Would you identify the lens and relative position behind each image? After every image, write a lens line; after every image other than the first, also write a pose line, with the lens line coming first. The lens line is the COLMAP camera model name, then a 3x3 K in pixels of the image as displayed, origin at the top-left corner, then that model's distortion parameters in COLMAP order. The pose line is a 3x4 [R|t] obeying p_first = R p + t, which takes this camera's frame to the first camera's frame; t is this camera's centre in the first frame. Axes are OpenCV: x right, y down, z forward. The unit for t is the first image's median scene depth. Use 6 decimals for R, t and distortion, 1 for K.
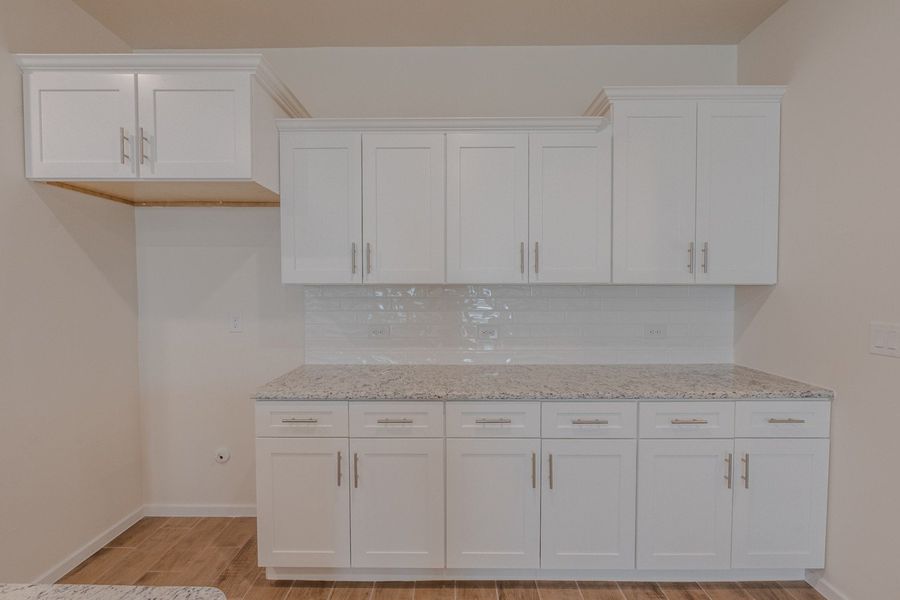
lens RADIAL K [[419.5, 0, 450.7], [0, 419.5, 301.6], [0, 0, 1]] dist [-0.010359, 0.001805]
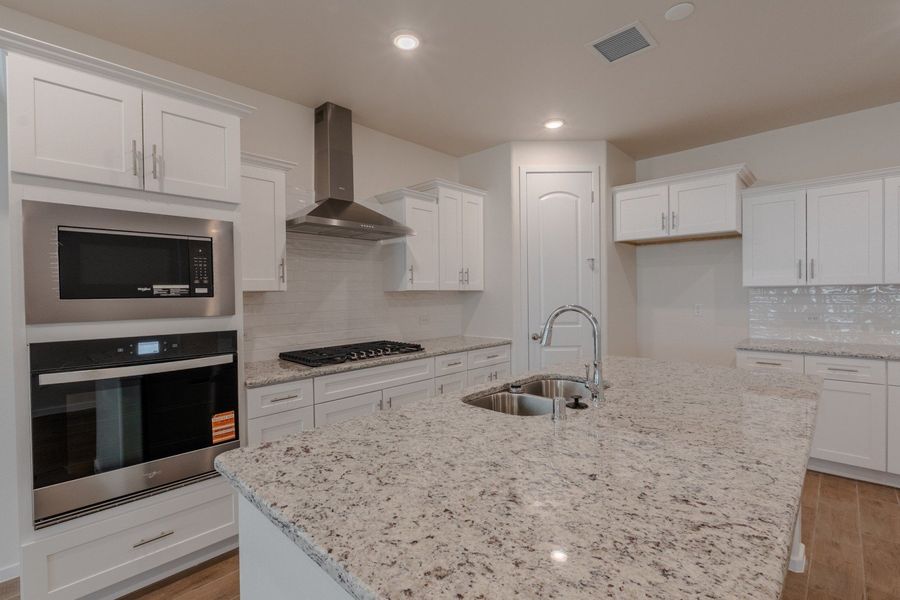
lens RADIAL K [[409.7, 0, 447.5], [0, 409.7, 299.3], [0, 0, 1]] dist [-0.007217, 0.000059]
pose [[0.719916, 0.001502, -0.694059, -0.126241], [-0.010558, 0.999906, -0.008787, 0.039115], [0.693981, 0.013654, 0.719864, -1.062255]]
